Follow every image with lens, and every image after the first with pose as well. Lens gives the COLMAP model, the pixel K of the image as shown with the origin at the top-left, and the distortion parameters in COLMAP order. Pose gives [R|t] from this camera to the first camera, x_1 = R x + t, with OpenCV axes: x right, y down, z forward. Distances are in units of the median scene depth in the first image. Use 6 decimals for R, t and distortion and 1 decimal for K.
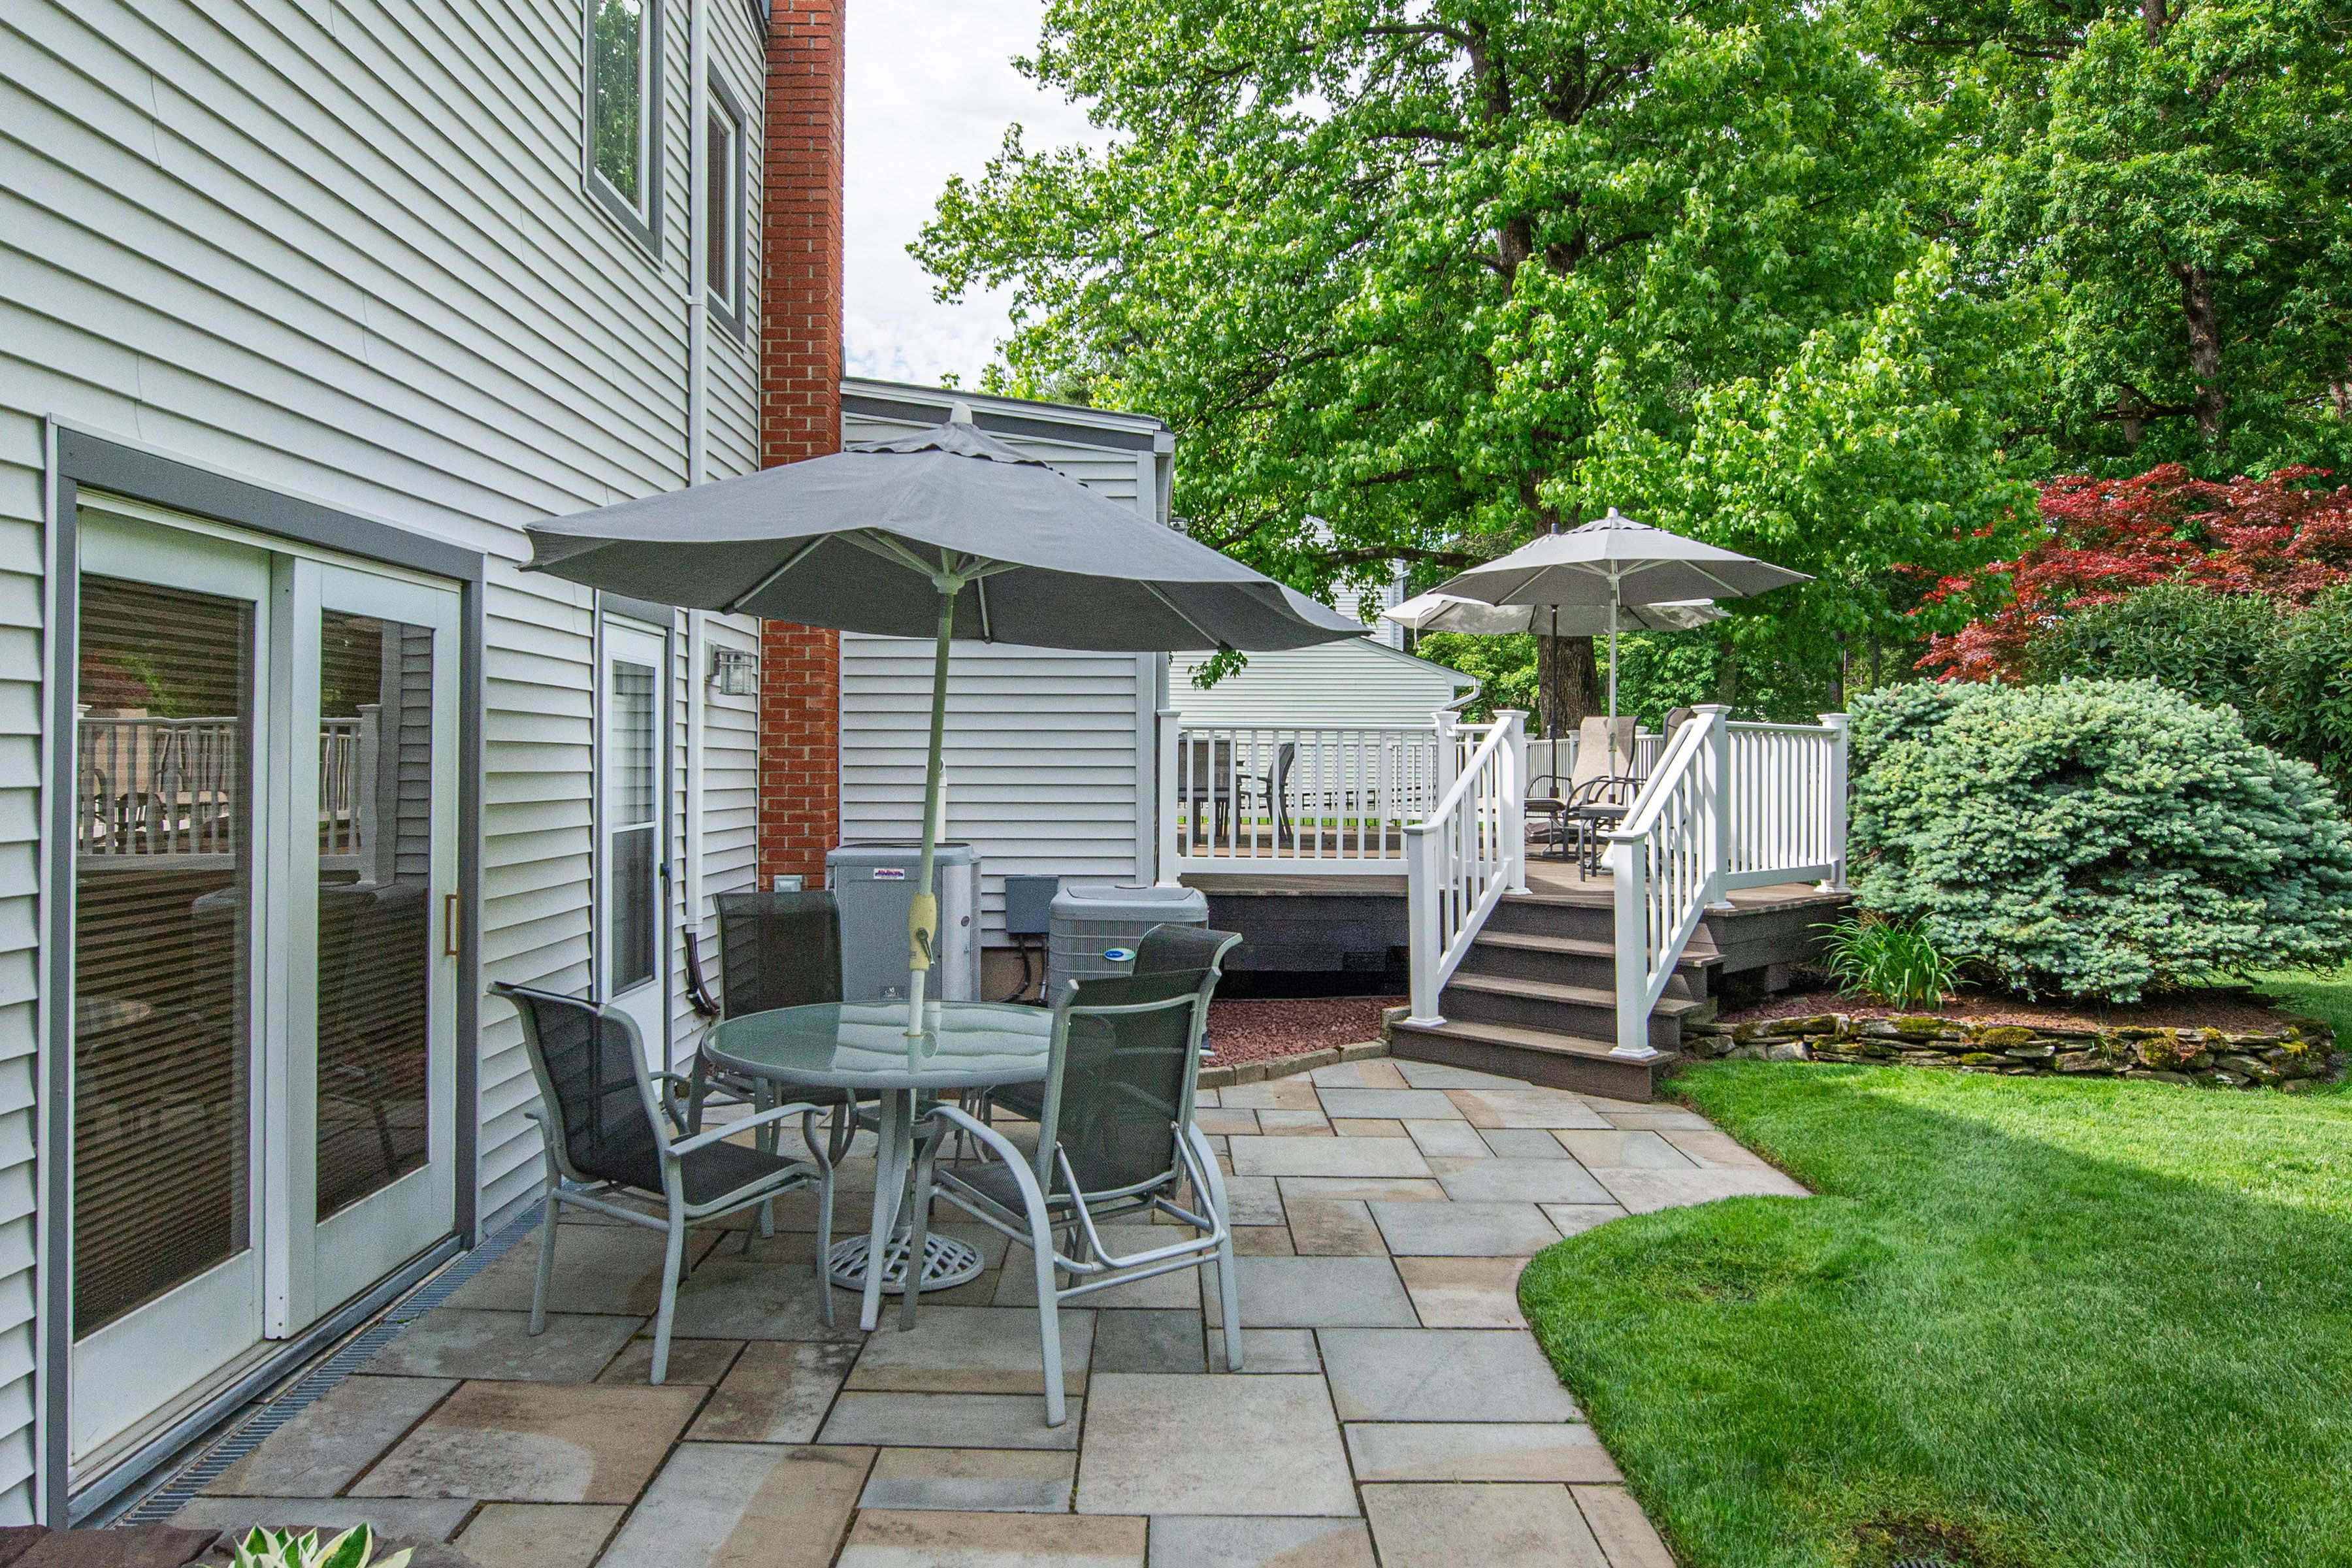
lens RADIAL K [[1582.6, 0, 1172.3], [0, 1582.6, 768.0], [0, 0, 1]] dist [-0.001617, -0.001962]
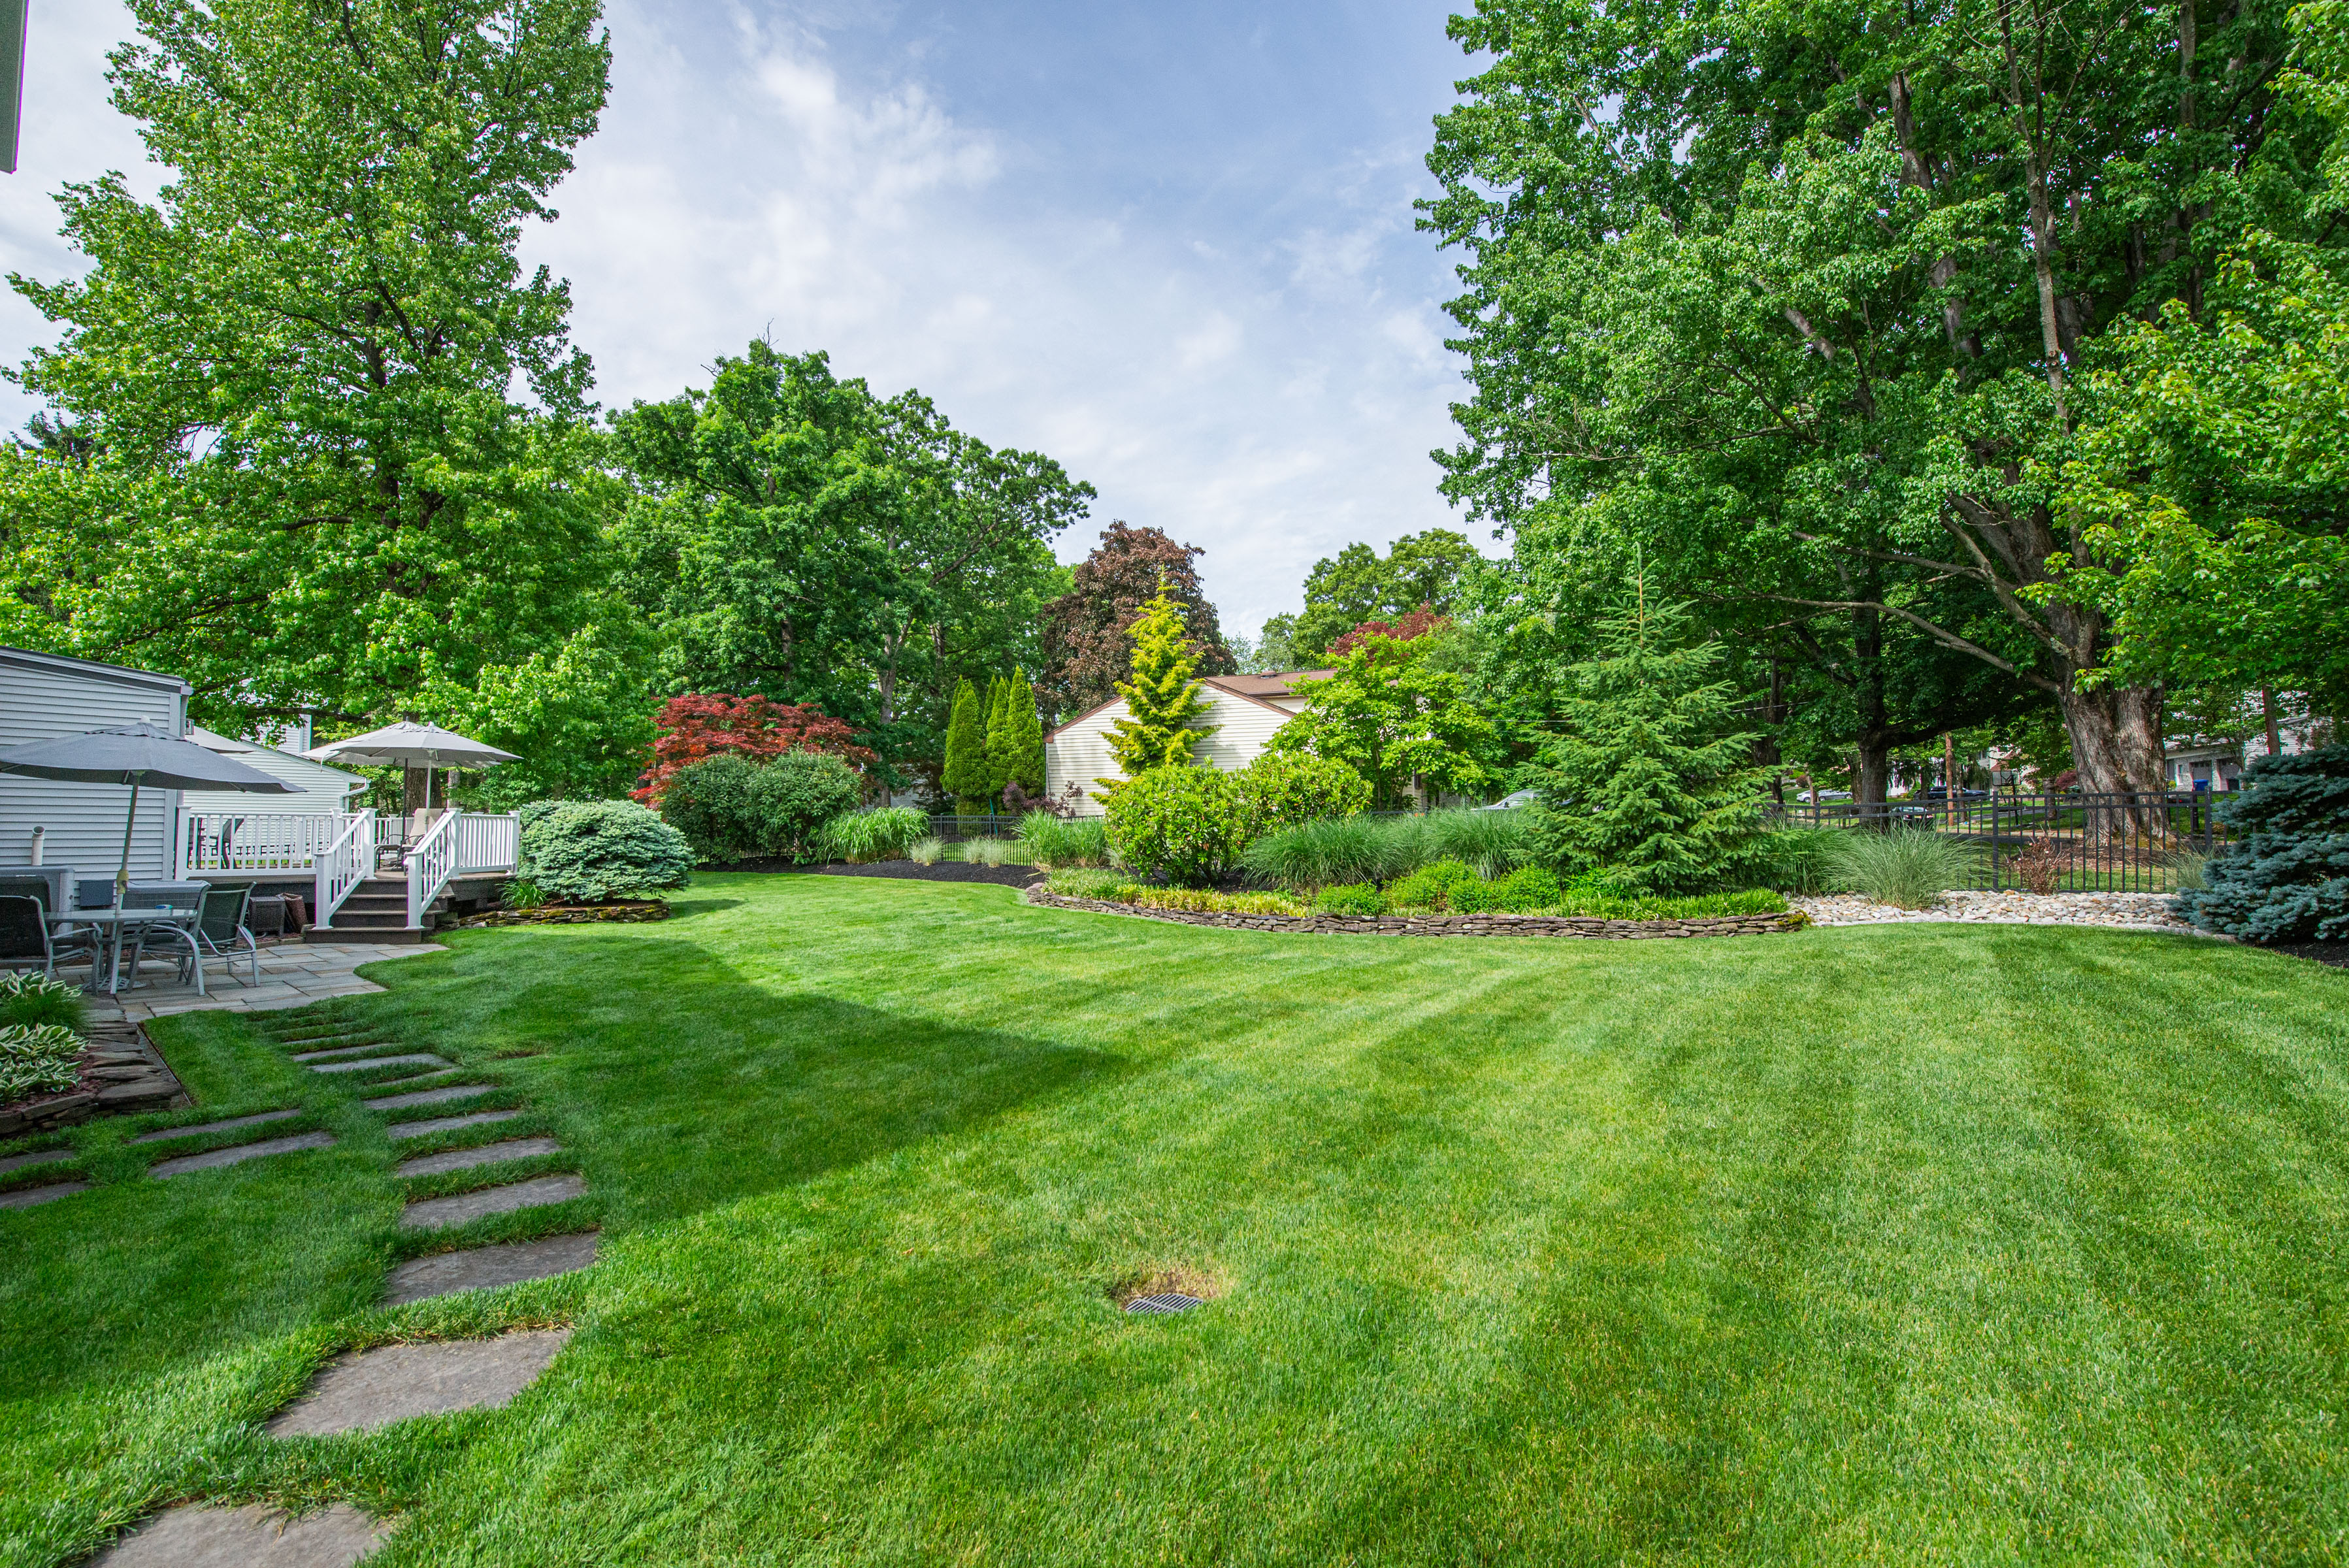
lens RADIAL K [[980.9, 0, 1182.8], [0, 980.9, 795.4], [0, 0, 1]] dist [-0.022864, -0.000397]
pose [[0.631323, 0.026190, 0.775078, -0.165915], [0.007142, 0.999191, -0.039581, 0.015035], [-0.775487, 0.030524, 0.630625, -1.017968]]
